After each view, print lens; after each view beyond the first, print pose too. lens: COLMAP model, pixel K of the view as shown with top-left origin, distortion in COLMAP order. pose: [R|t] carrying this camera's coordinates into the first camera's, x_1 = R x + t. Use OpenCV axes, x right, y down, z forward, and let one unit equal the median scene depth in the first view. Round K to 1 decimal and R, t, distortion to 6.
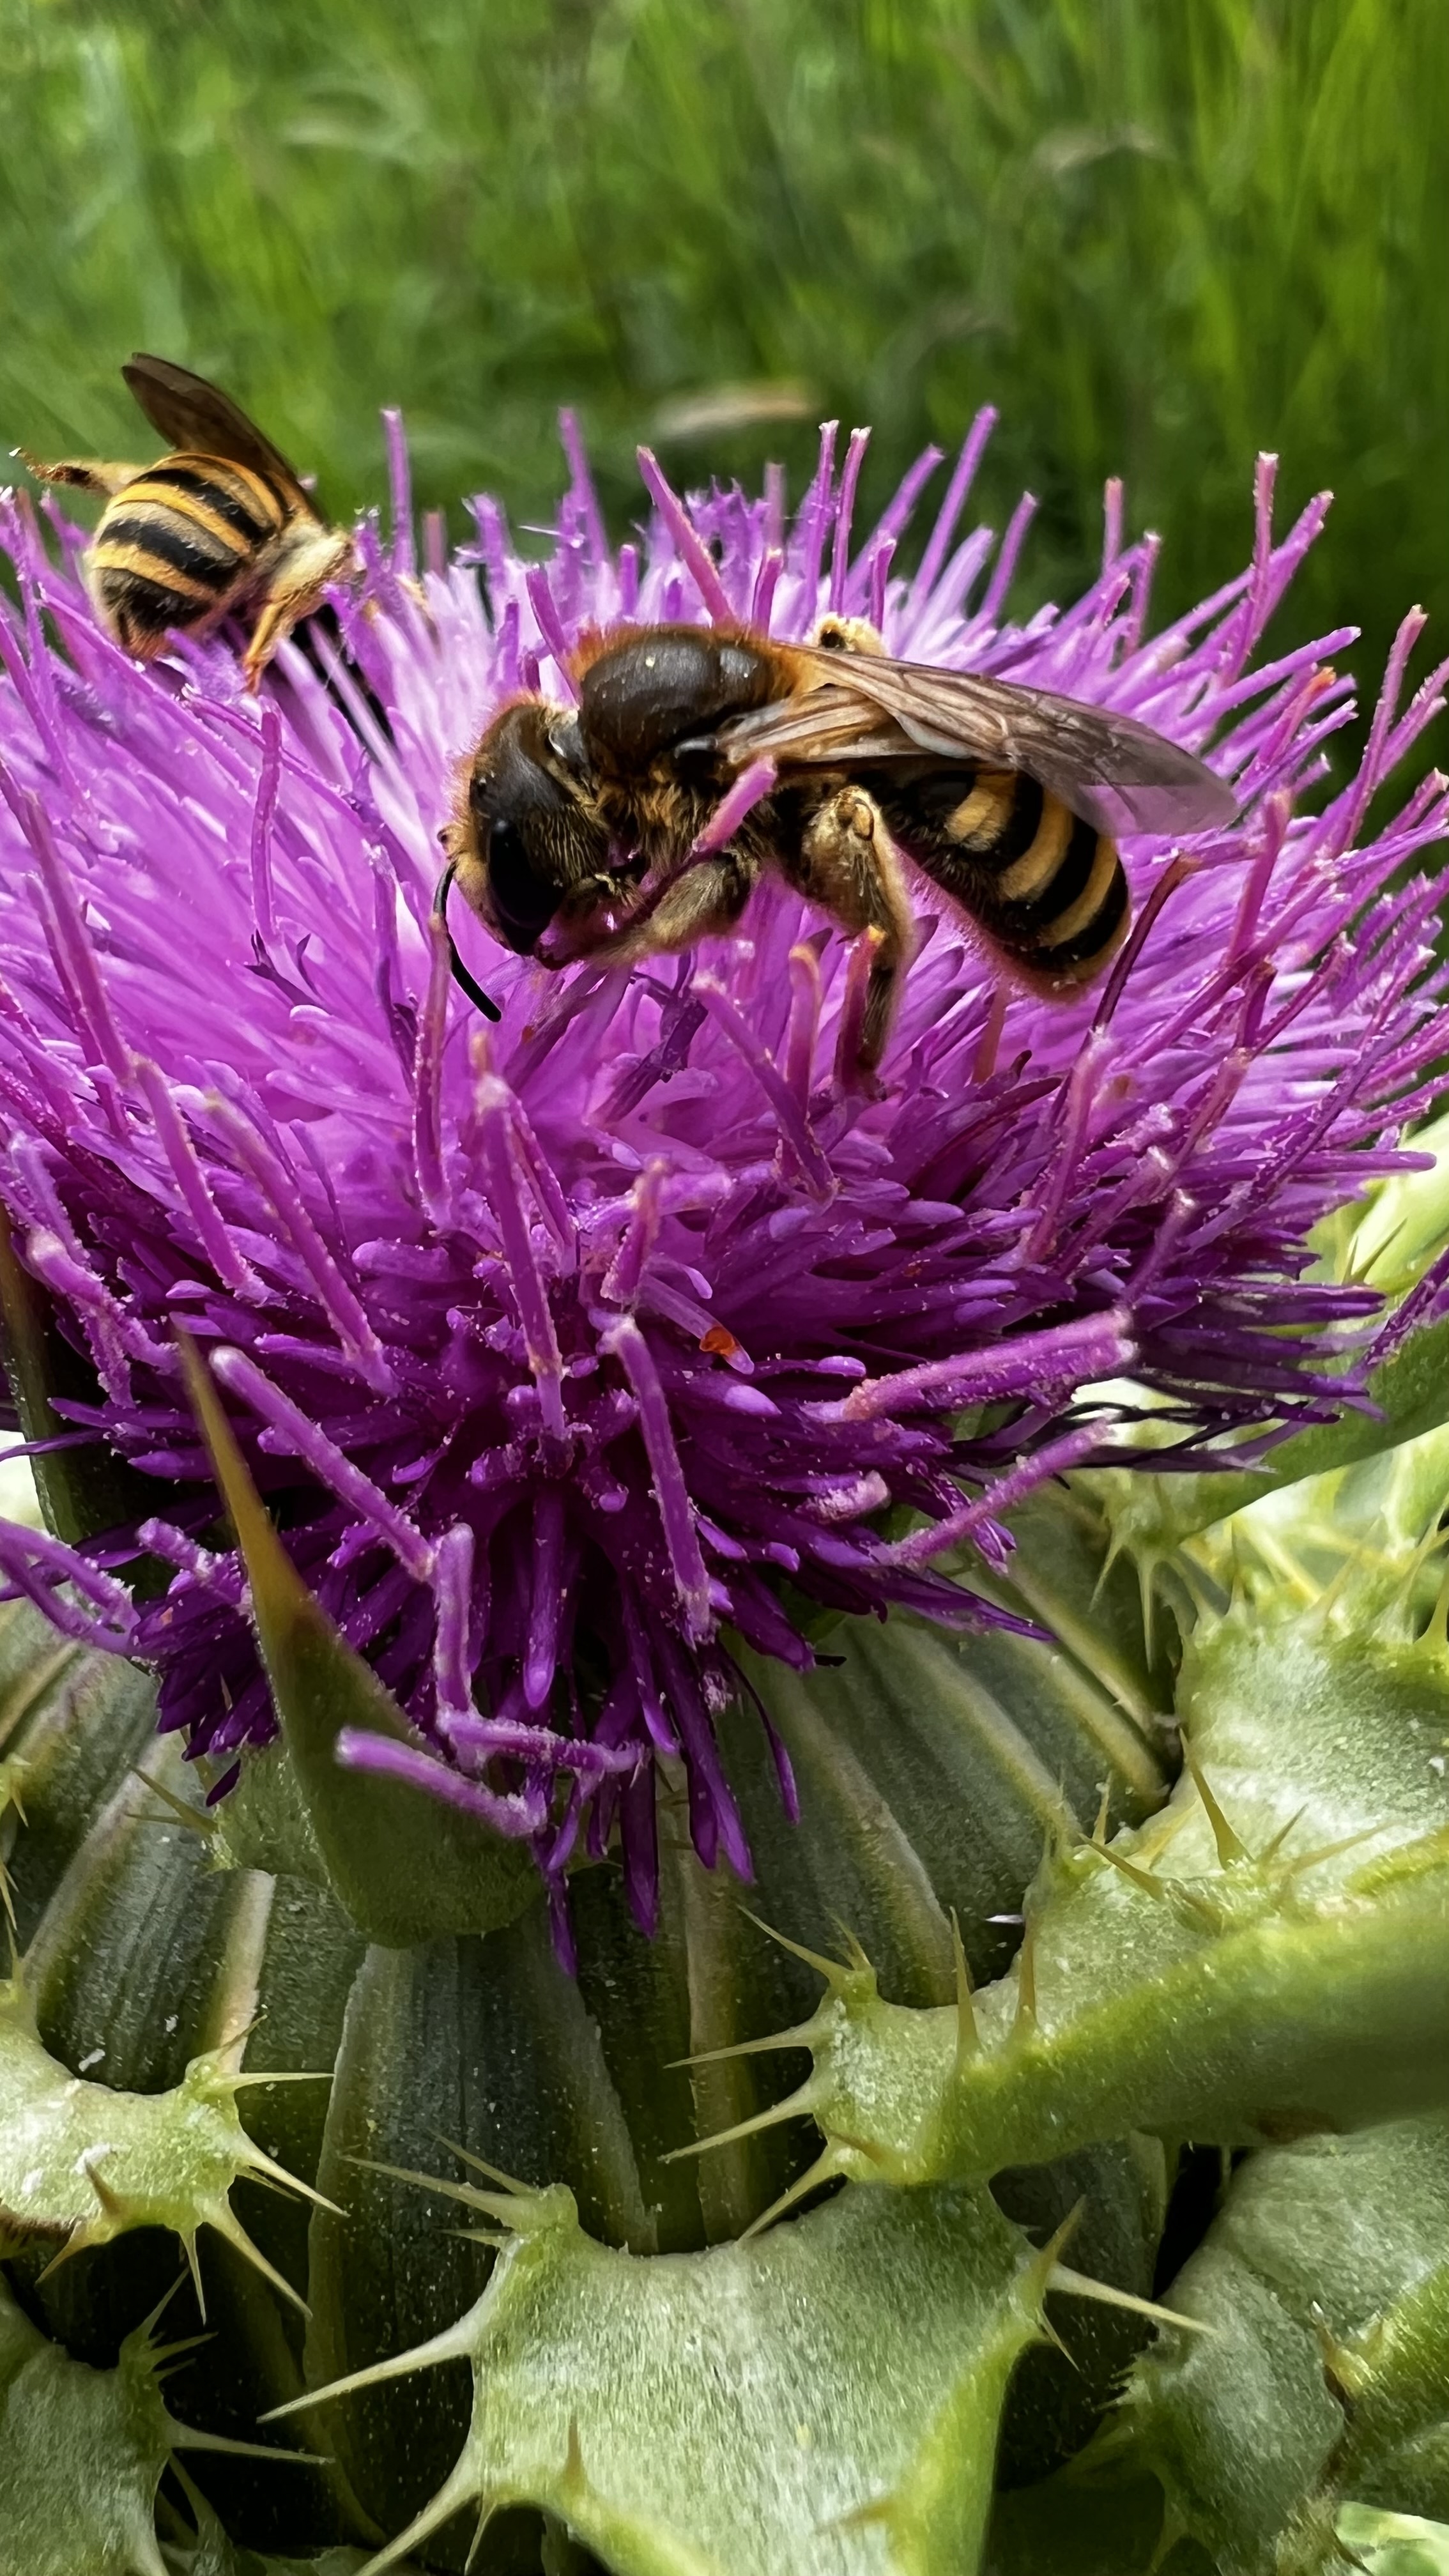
lens RADIAL K [[1953.3, 0, 586.5], [0, 1953.3, 1177.5], [0, 0, 1]] dist [-0.007208, -0.008609]
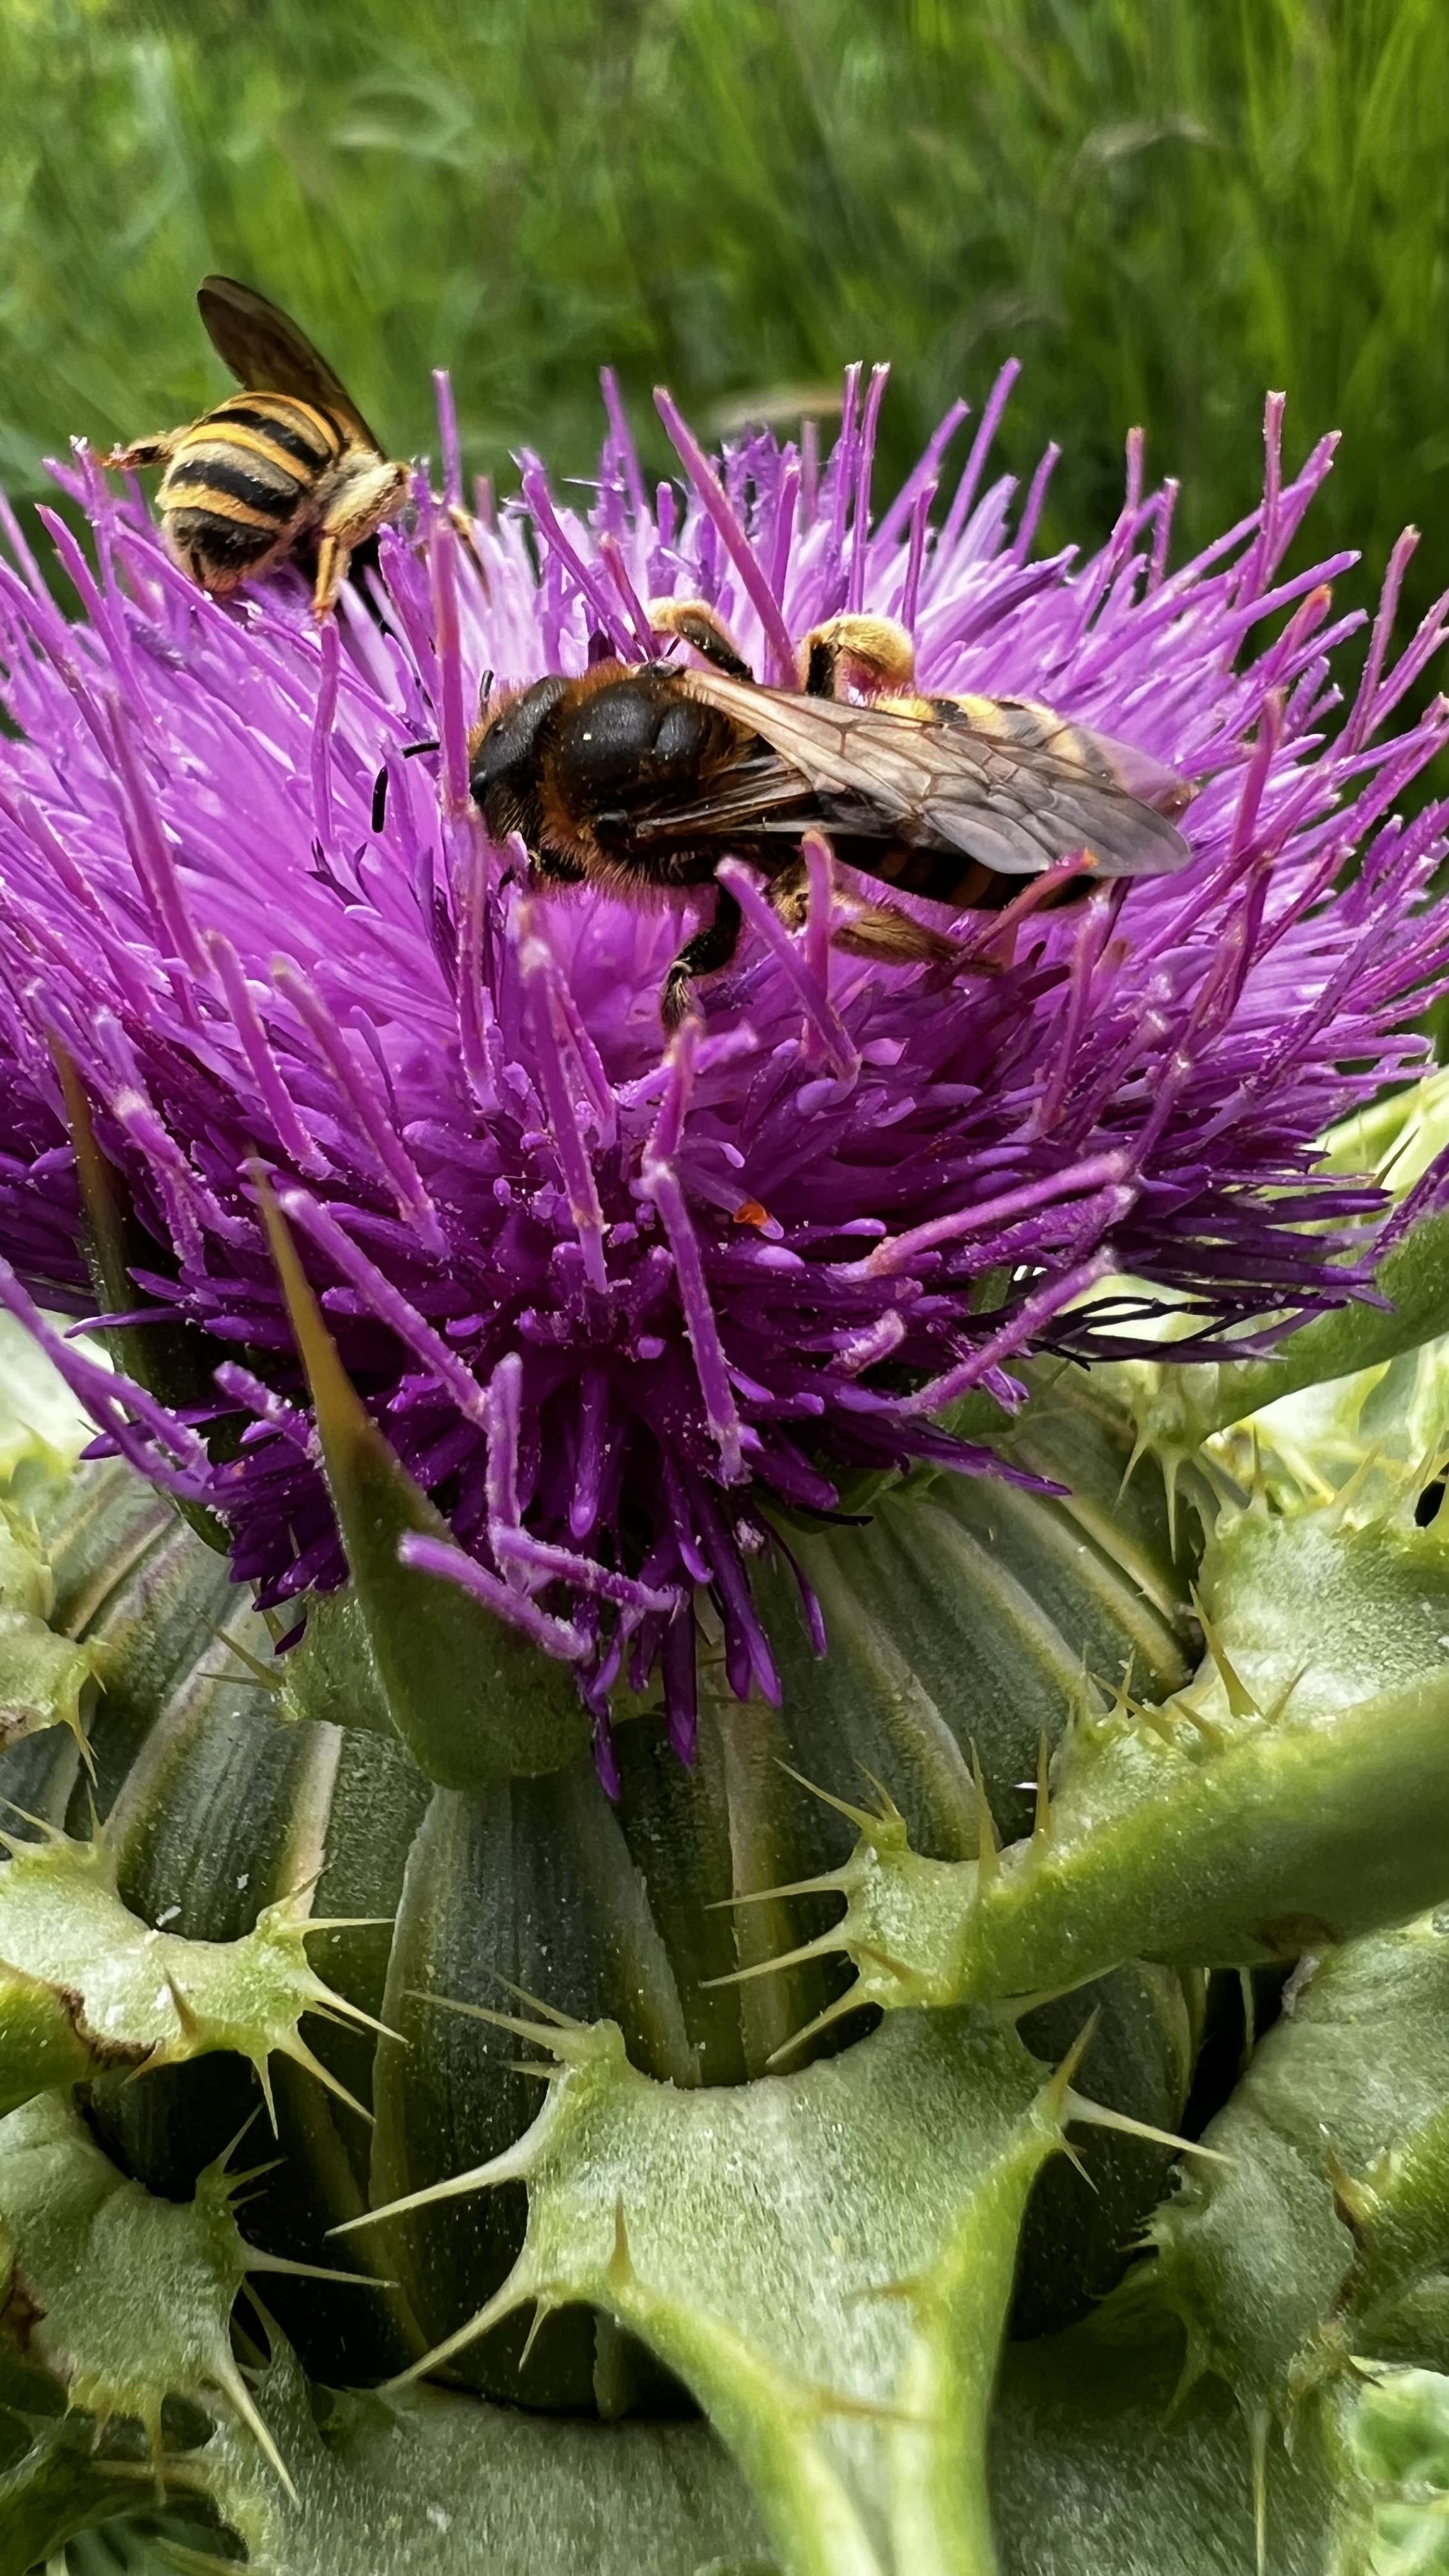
lens RADIAL K [[1982.0, 0, 594.3], [0, 1982.0, 1193.7], [0, 0, 1]] dist [-0.016824, 0.005649]
pose [[0.999675, -0.006121, -0.024741, 0.007865], [0.006075, 0.999980, -0.001920, 0.065897], [0.024752, 0.001769, 0.999692, -0.076785]]
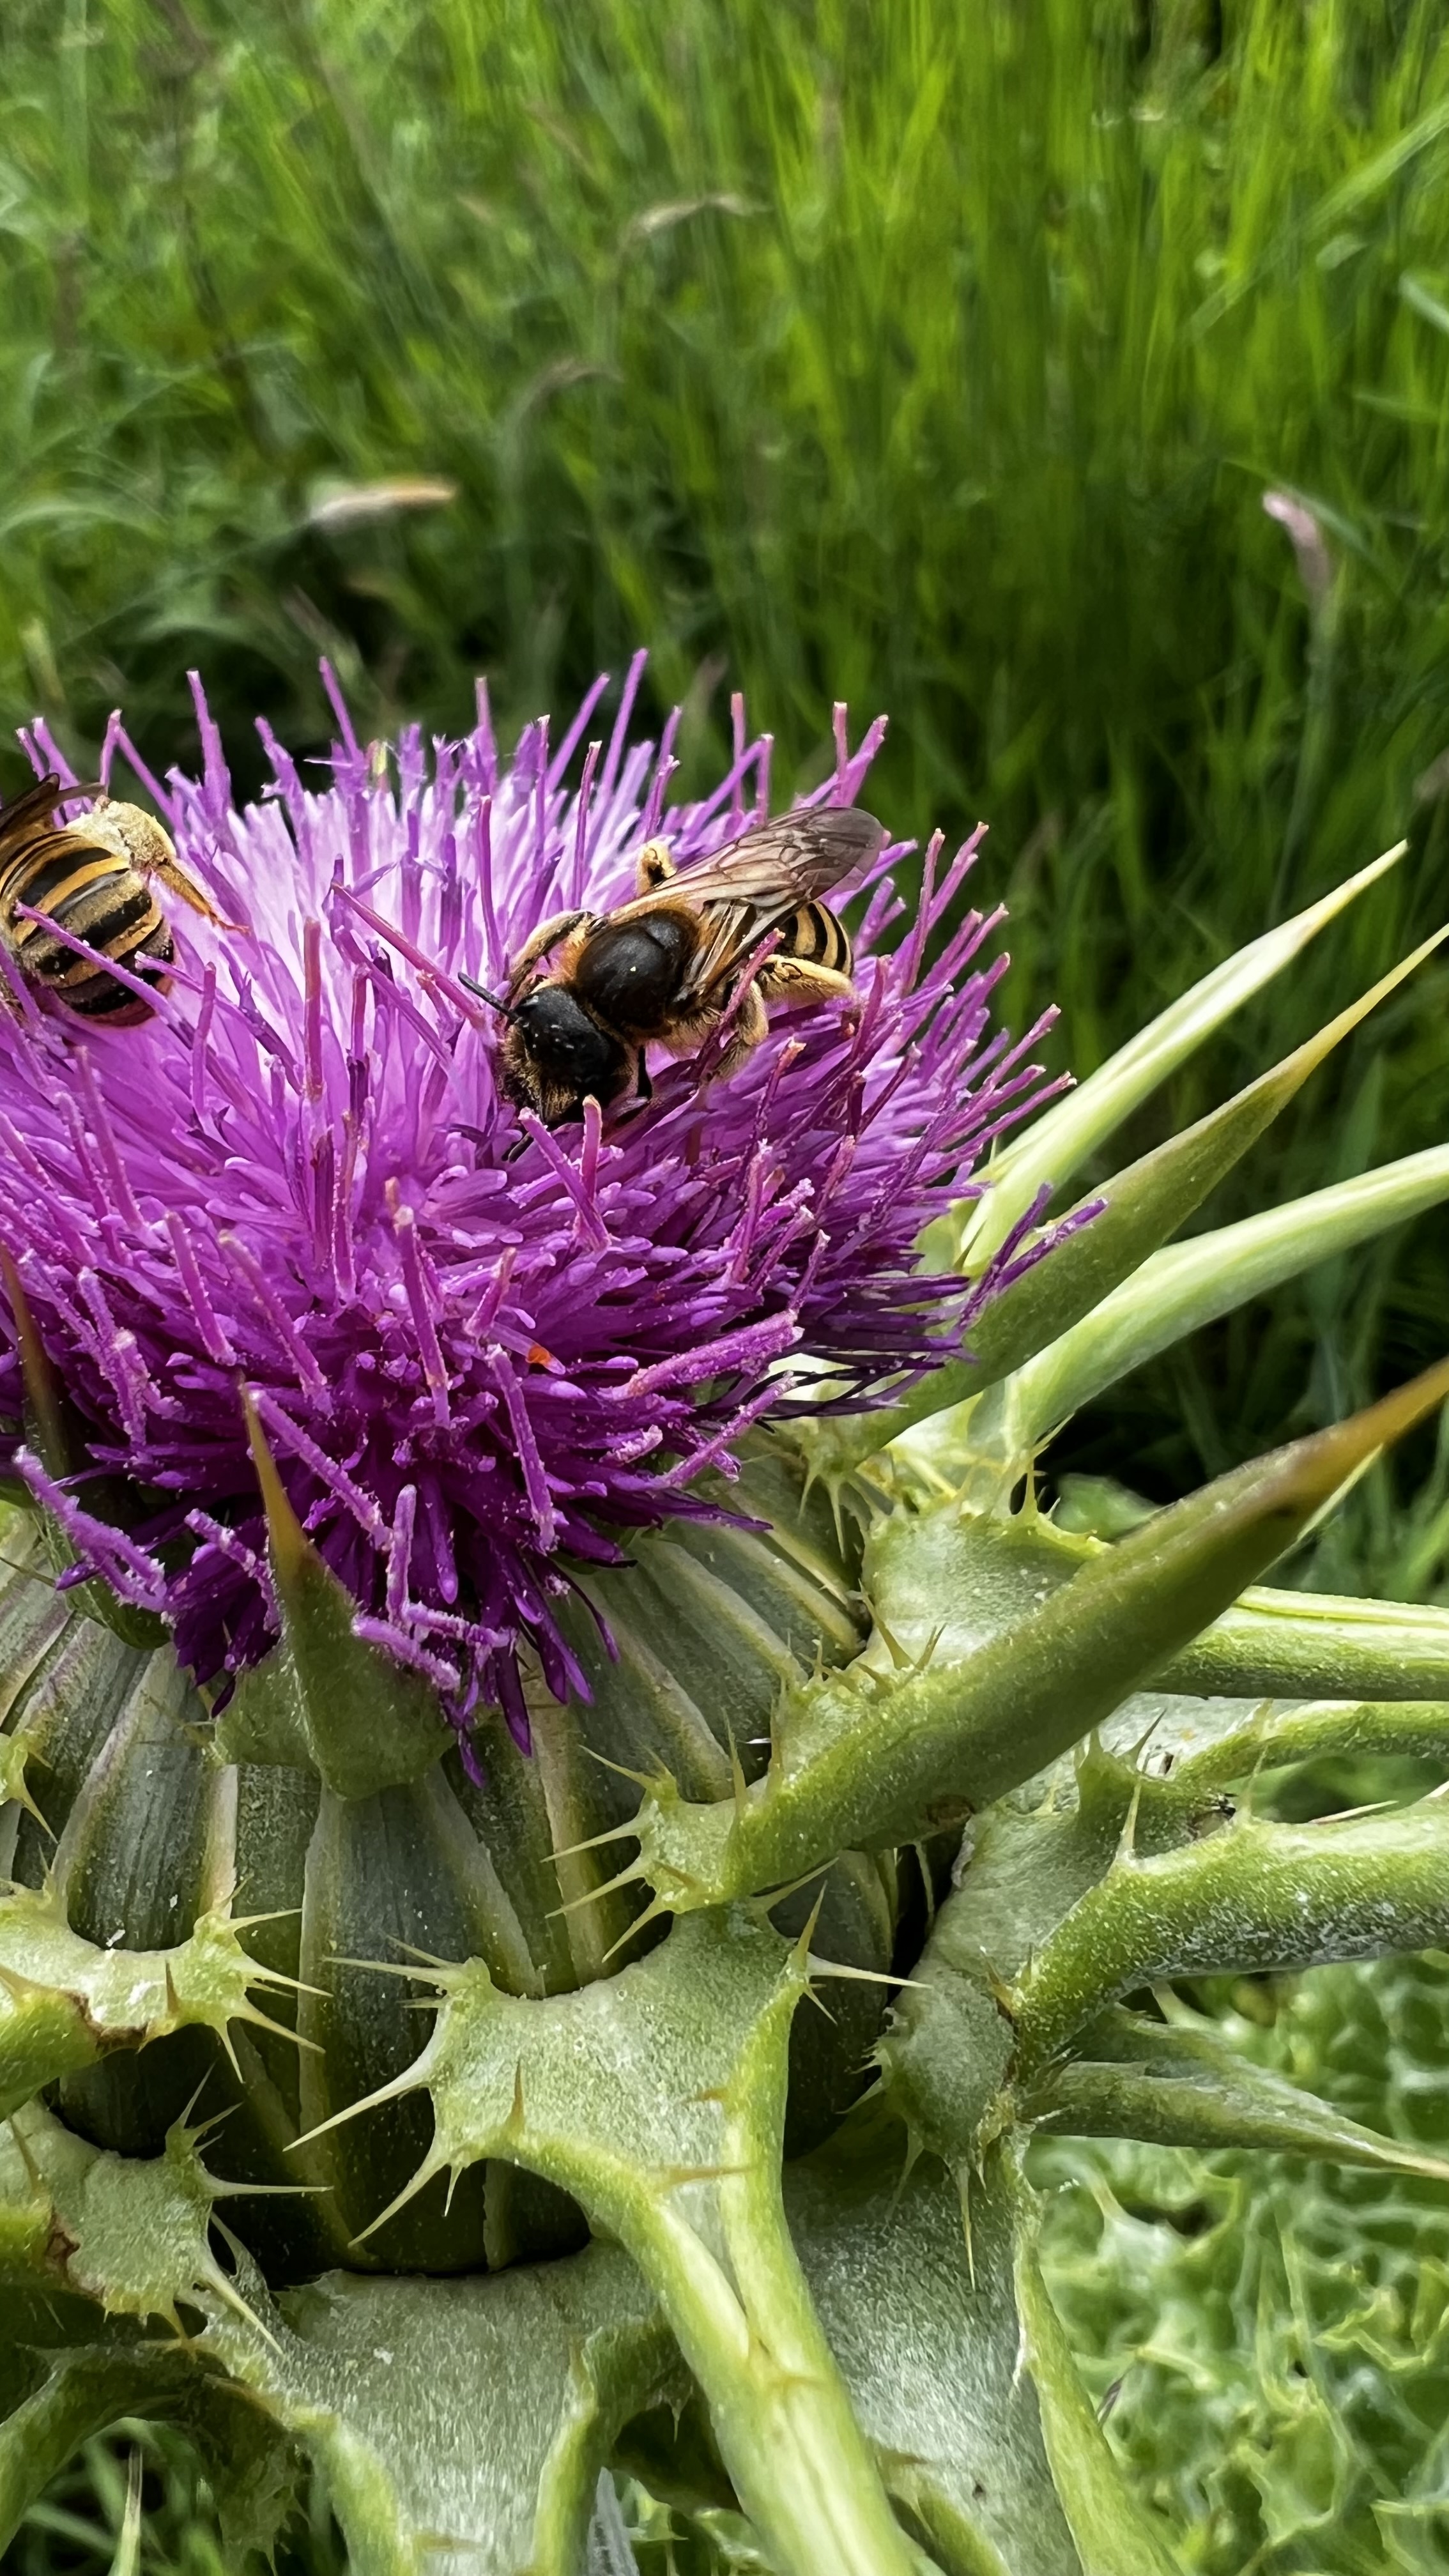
lens RADIAL K [[2080.0, 0, 593.9], [0, 2080.0, 1149.4], [0, 0, 1]] dist [-0.001688, 0.000302]
pose [[0.981641, -0.091243, 0.167499, -0.126448], [0.094983, 0.995374, -0.014440, -0.041324], [-0.165407, 0.030084, 0.985766, -0.519971]]
